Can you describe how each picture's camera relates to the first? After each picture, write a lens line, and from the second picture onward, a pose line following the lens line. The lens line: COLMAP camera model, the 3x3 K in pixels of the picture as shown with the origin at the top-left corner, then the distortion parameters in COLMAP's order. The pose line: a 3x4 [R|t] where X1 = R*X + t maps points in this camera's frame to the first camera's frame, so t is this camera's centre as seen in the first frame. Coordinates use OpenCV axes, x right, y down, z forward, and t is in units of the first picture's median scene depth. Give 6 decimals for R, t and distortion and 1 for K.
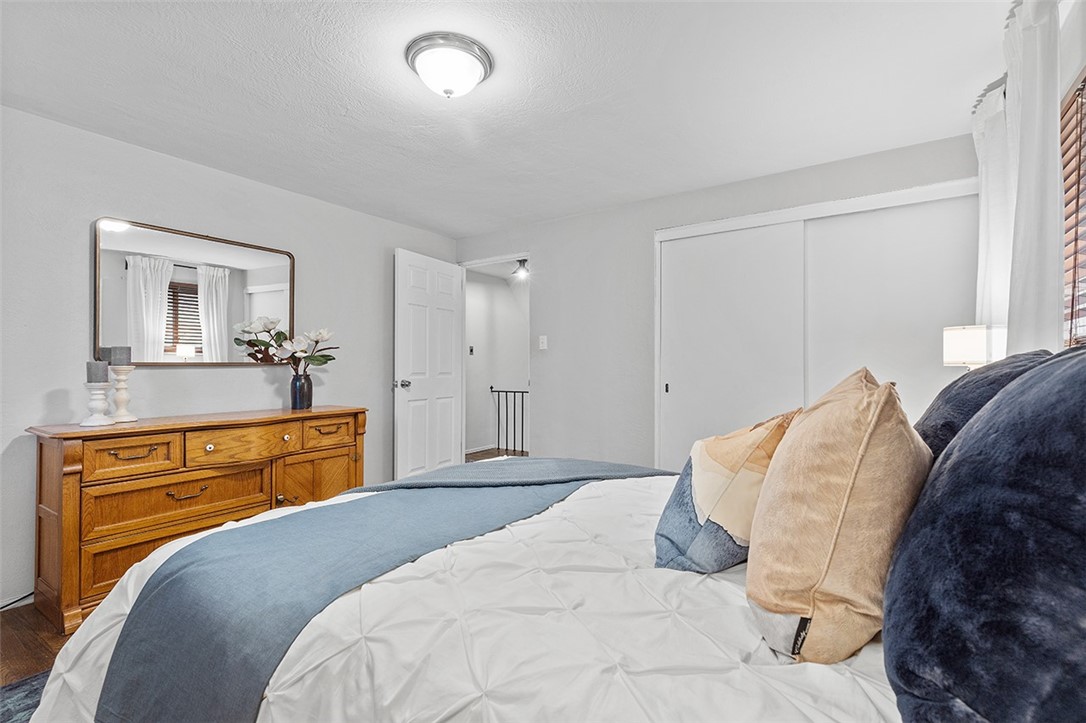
lens RADIAL K [[492.8, 0, 547.0], [0, 492.8, 365.7], [0, 0, 1]] dist [0.004788, -0.000104]
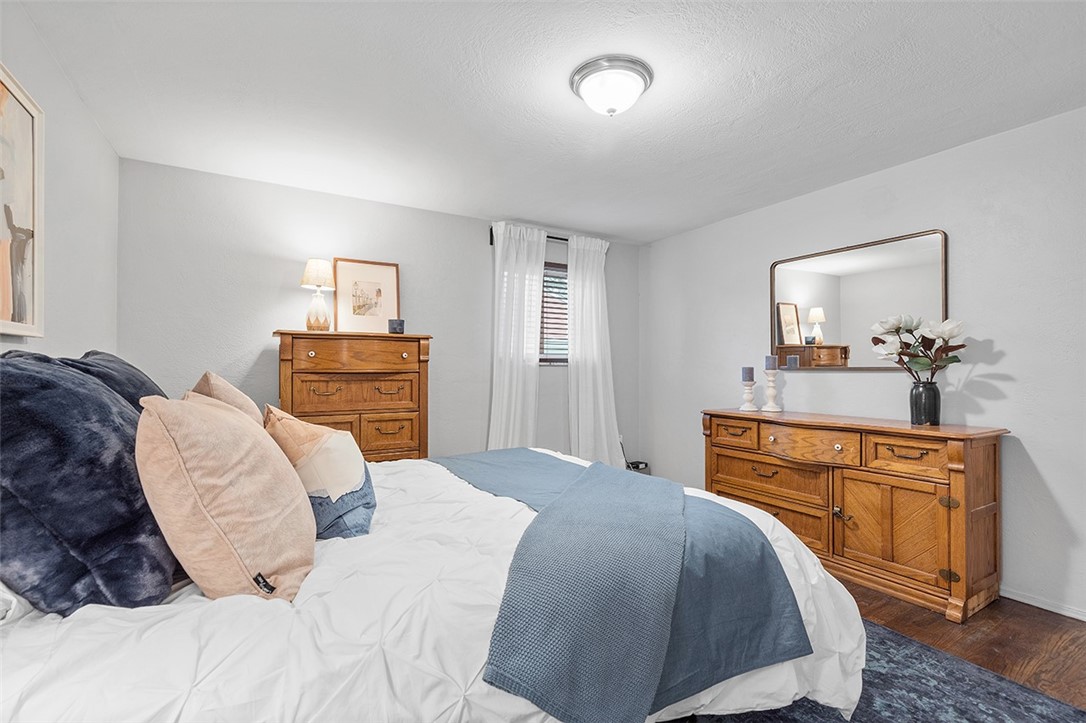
lens RADIAL K [[492.8, 0, 550.2], [0, 492.8, 362.9], [0, 0, 1]] dist [0.004788, -0.000104]
pose [[-0.412658, -0.013479, -0.910786, 0.540291], [-0.005716, 0.999909, -0.012208, 0.000880], [0.910868, 0.000168, -0.412697, 0.875727]]
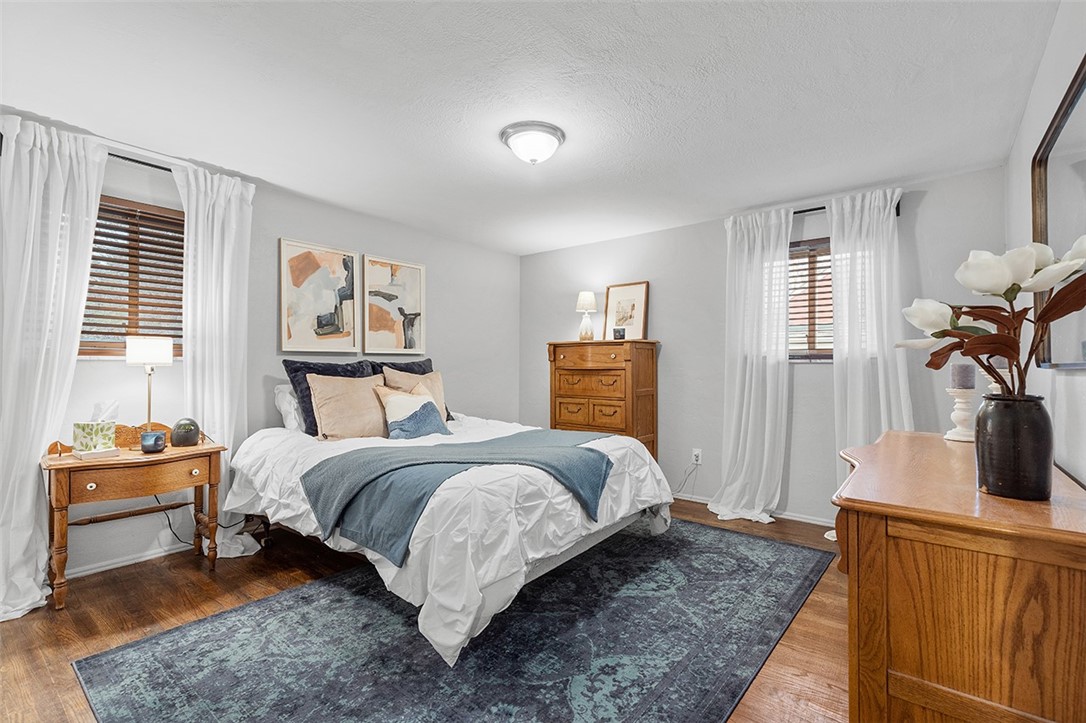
lens RADIAL K [[492.8, 0, 544.2], [0, 492.8, 362.7], [0, 0, 1]] dist [0.004788, -0.000104]
pose [[-0.996396, -0.005104, 0.084669, -0.228967], [-0.005480, 0.999976, -0.004215, -0.001448], [-0.084646, -0.004663, -0.996400, 1.542403]]
